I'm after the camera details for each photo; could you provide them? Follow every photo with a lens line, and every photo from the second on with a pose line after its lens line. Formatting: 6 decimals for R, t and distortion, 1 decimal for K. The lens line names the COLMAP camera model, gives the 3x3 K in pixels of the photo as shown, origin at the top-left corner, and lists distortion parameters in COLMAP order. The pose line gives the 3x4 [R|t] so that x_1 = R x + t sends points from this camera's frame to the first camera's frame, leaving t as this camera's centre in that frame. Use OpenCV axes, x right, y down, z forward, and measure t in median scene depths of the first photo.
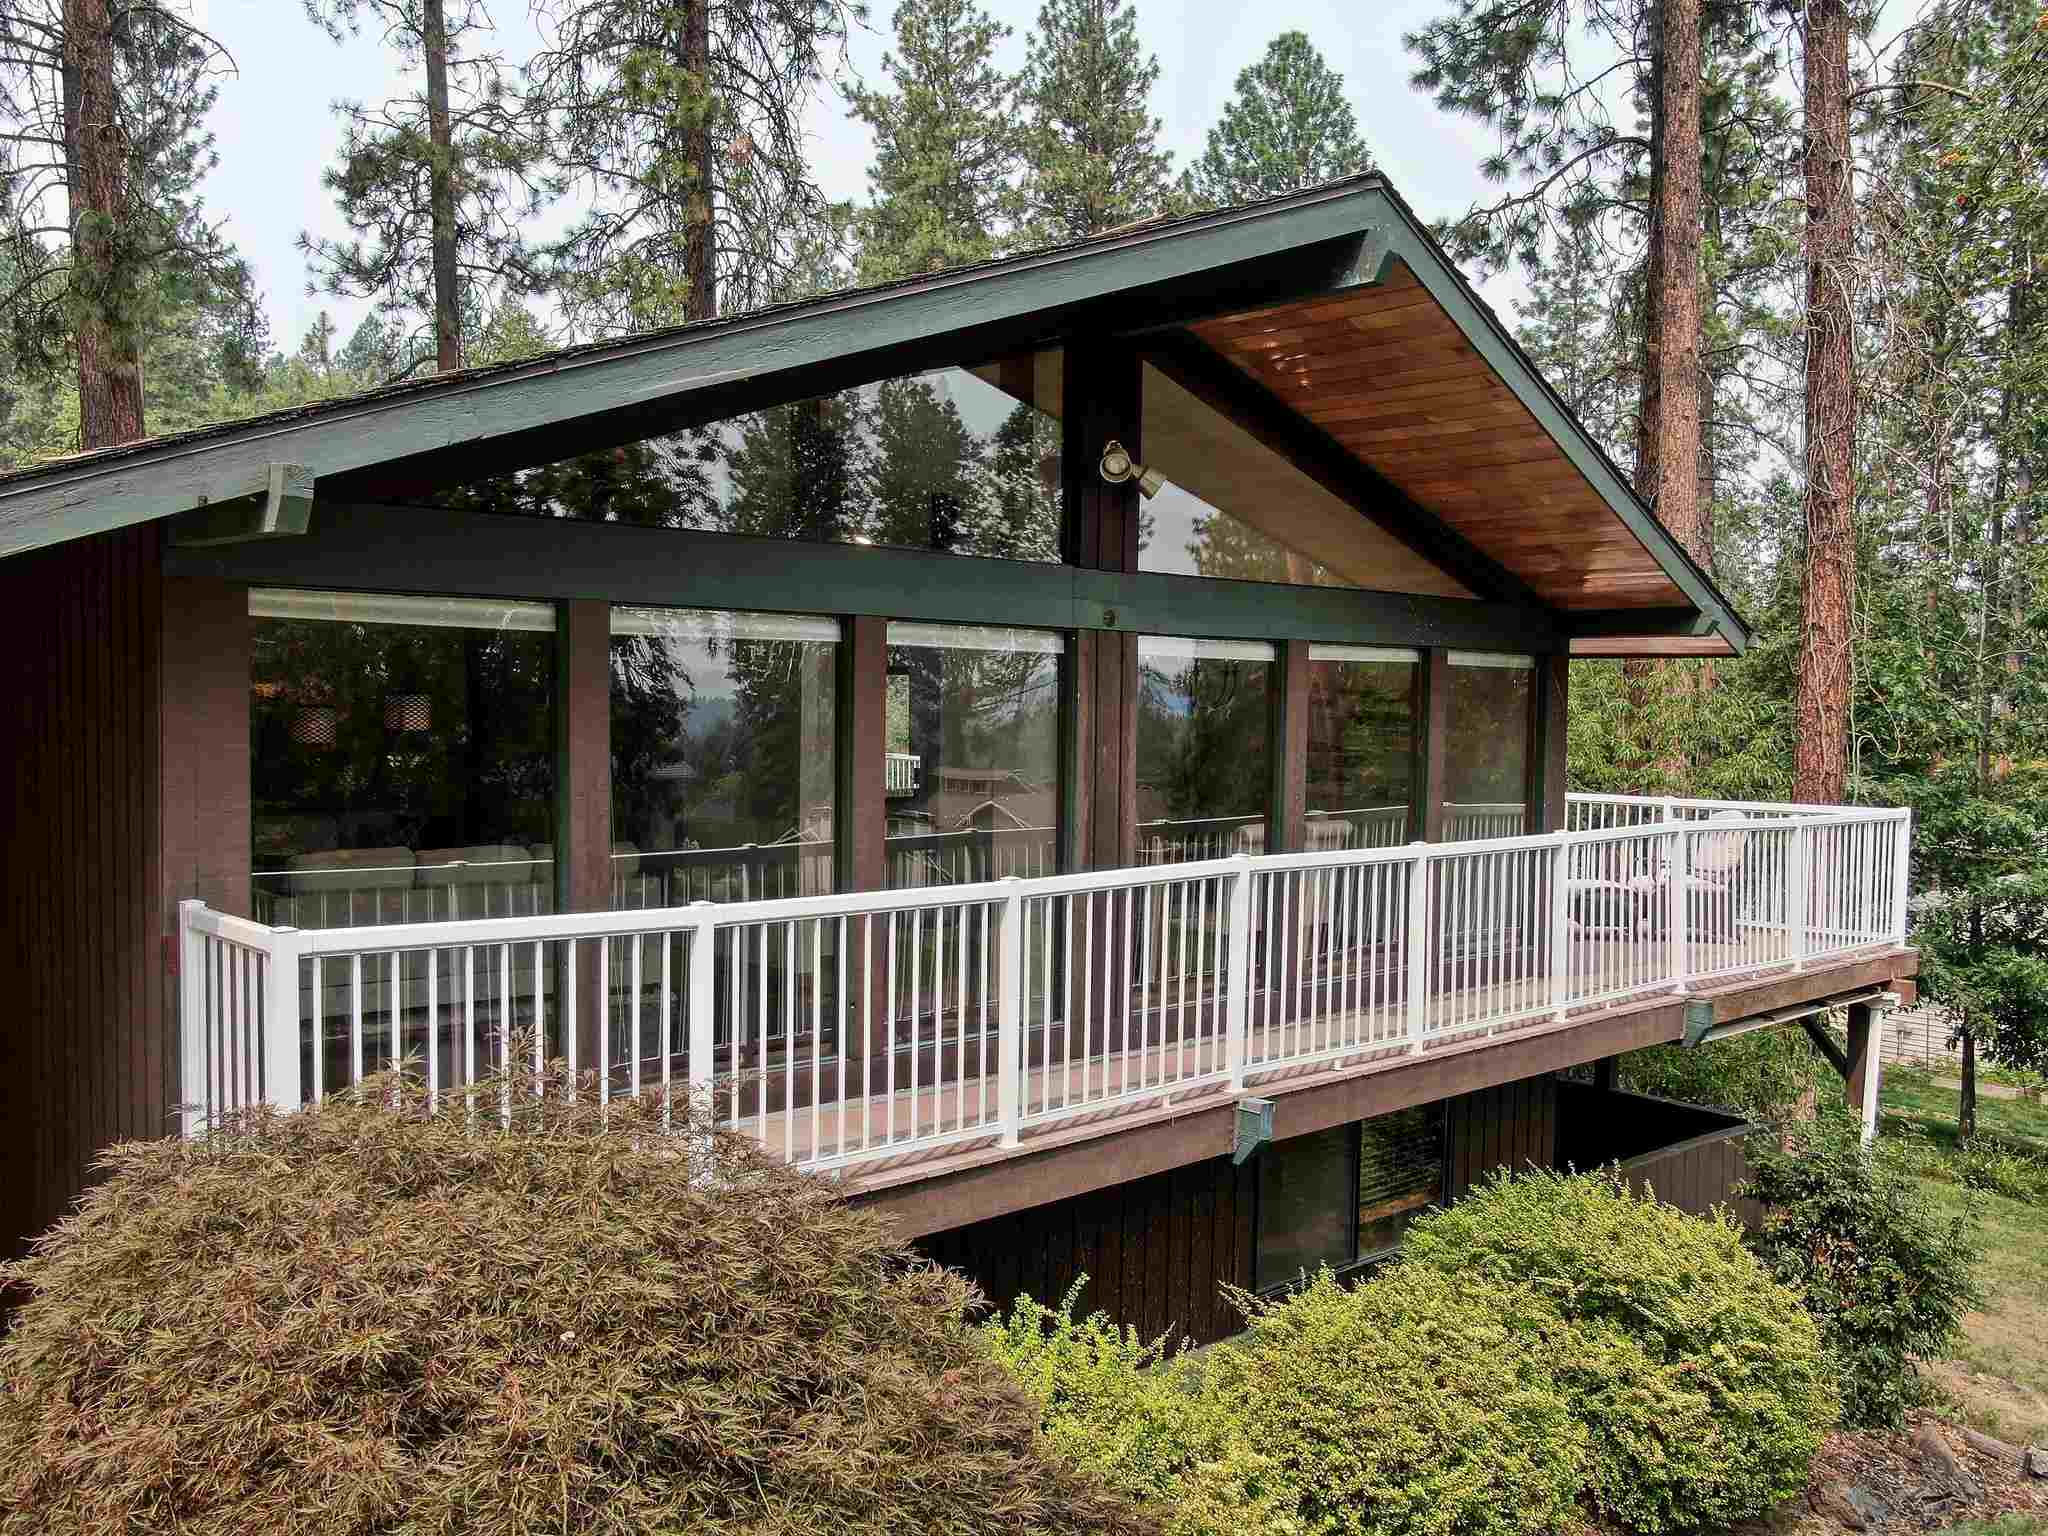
lens RADIAL K [[1754.2, 0, 1024.0], [0, 1754.2, 768.0], [0, 0, 1]] dist [-0.013064, -0.006626]
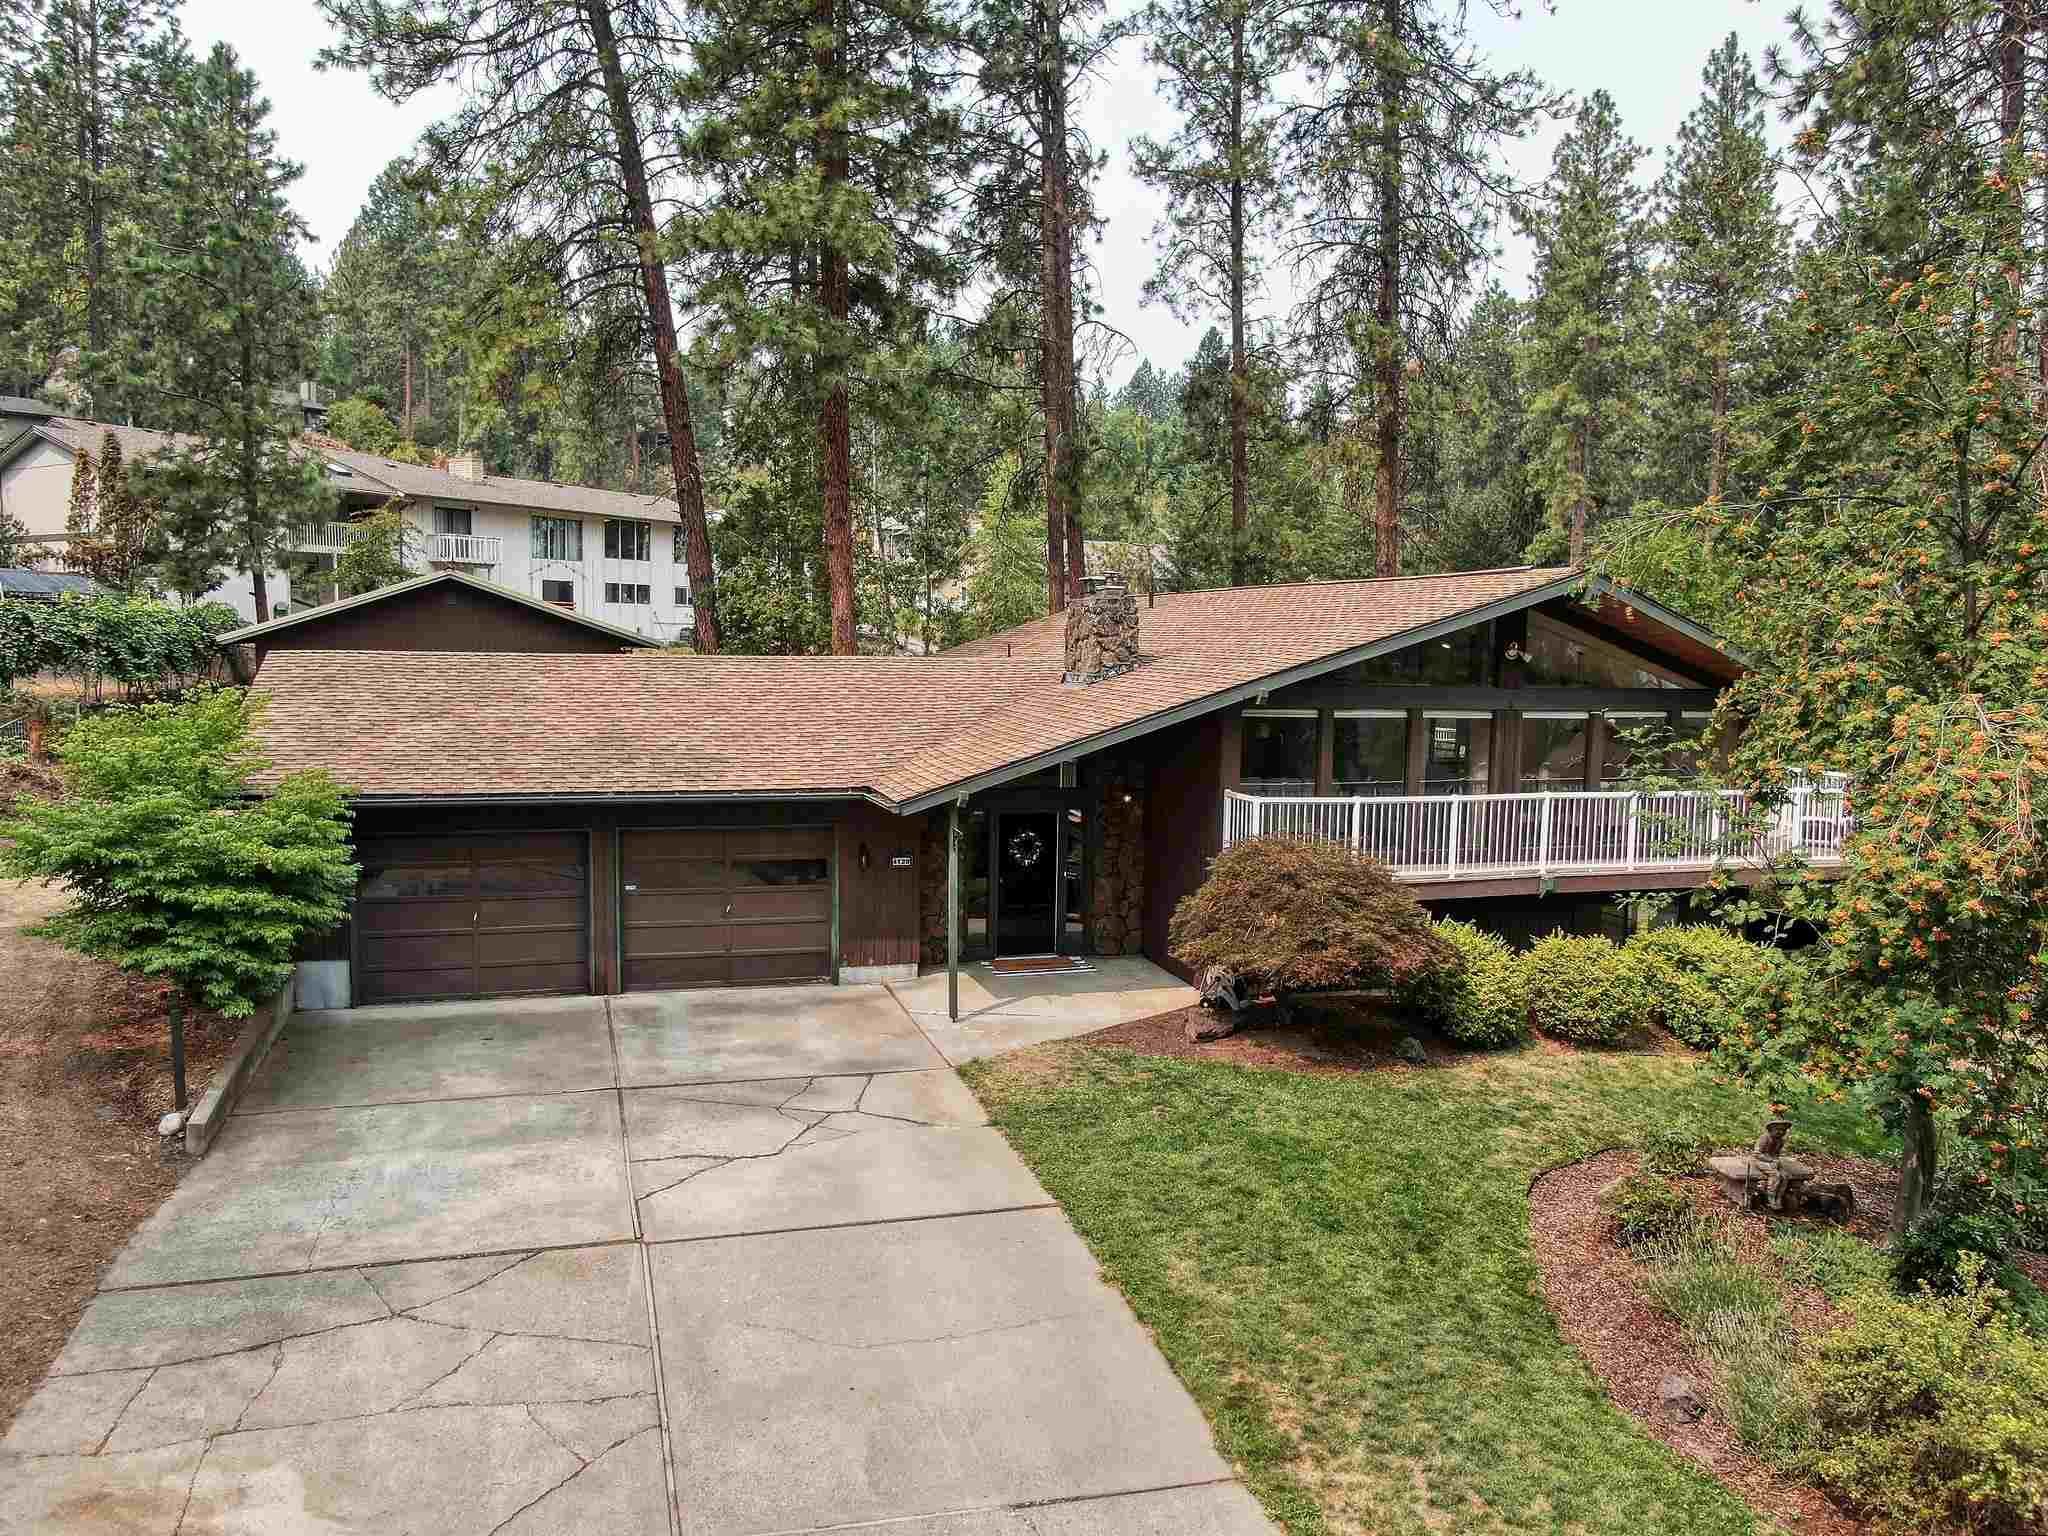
lens RADIAL K [[1482.3, 0, 1024.0], [0, 1482.3, 768.0], [0, 0, 1]] dist [-0.019273, -0.002432]
pose [[0.909698, 0.040475, -0.413293, 0.039576], [-0.024809, 0.998758, 0.043203, -0.008446], [0.414529, -0.029048, 0.909572, -0.181002]]
